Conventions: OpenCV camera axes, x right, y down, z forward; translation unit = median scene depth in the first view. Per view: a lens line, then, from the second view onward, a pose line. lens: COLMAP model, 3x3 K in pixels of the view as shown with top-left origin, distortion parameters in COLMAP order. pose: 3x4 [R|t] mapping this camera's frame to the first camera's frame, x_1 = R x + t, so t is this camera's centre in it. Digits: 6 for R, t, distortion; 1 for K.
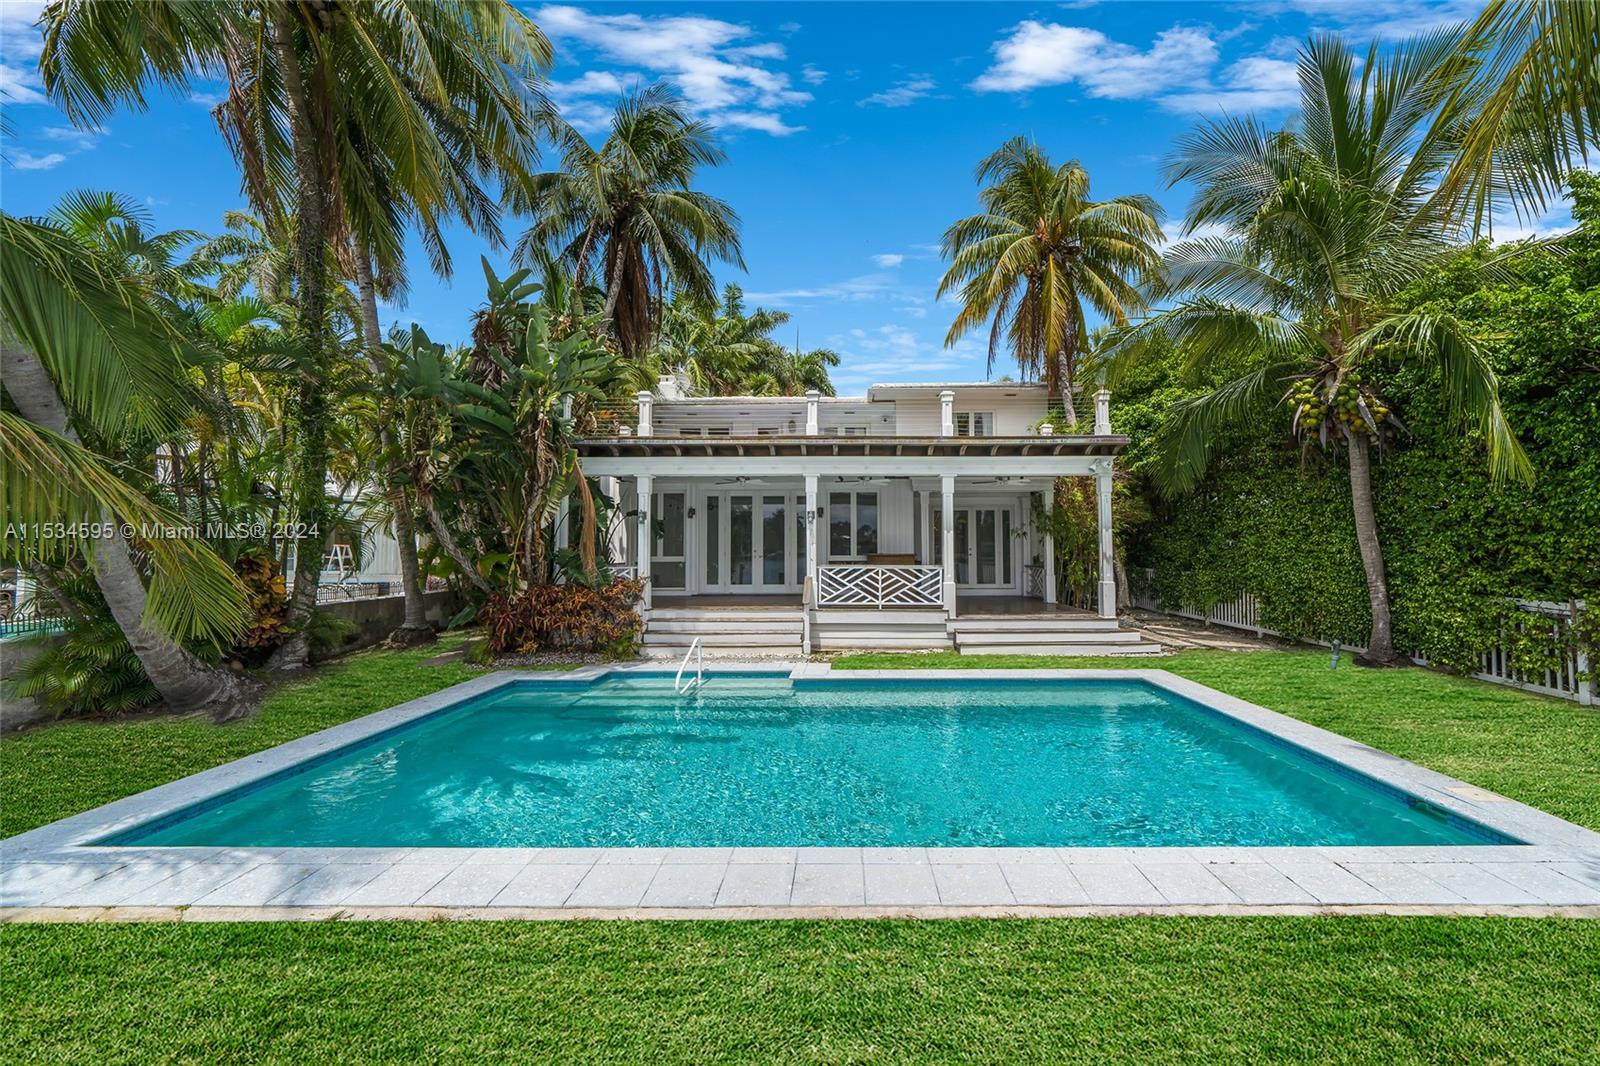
lens RADIAL K [[585.5, 0, 854.5], [0, 585.5, 531.3], [0, 0, 1]] dist [-0.002354, -0.000143]
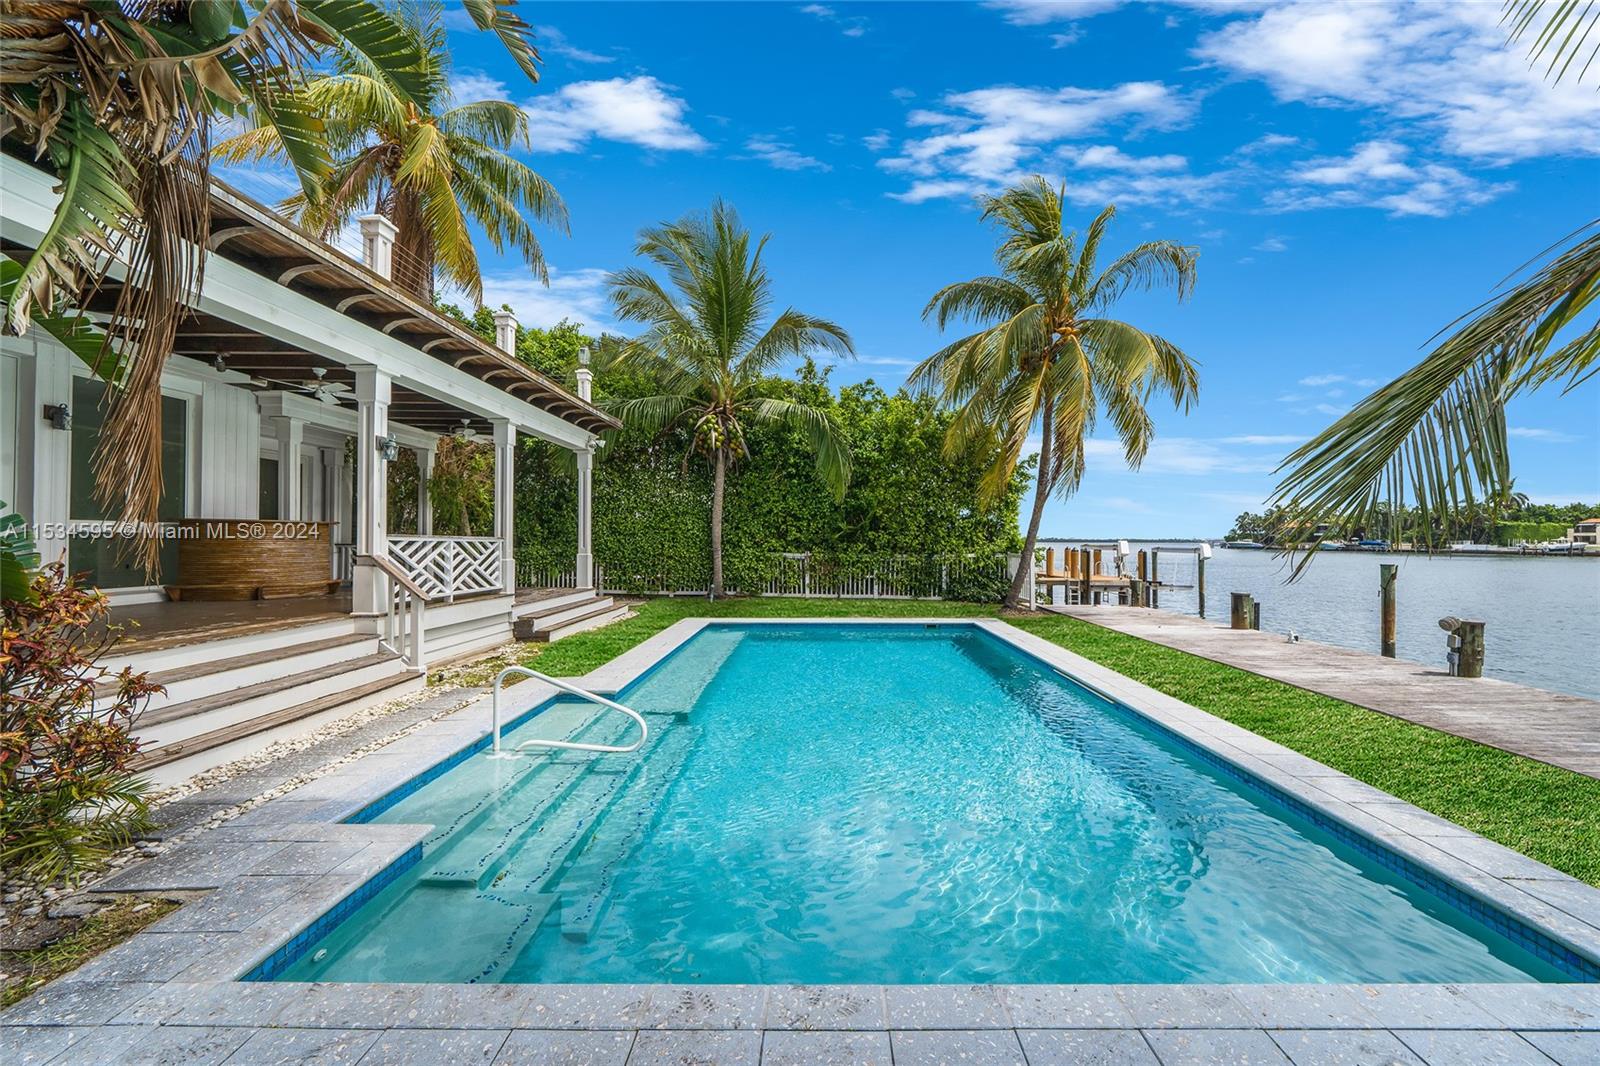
lens RADIAL K [[591.2, 0, 818.4], [0, 591.2, 536.7], [0, 0, 1]] dist [-0.009043, -0.000105]
pose [[0.000141, 0.008900, 0.999960, -0.628332], [-0.040894, 0.999124, -0.008887, 0.048147], [-0.999163, -0.040891, 0.000504, 0.587657]]
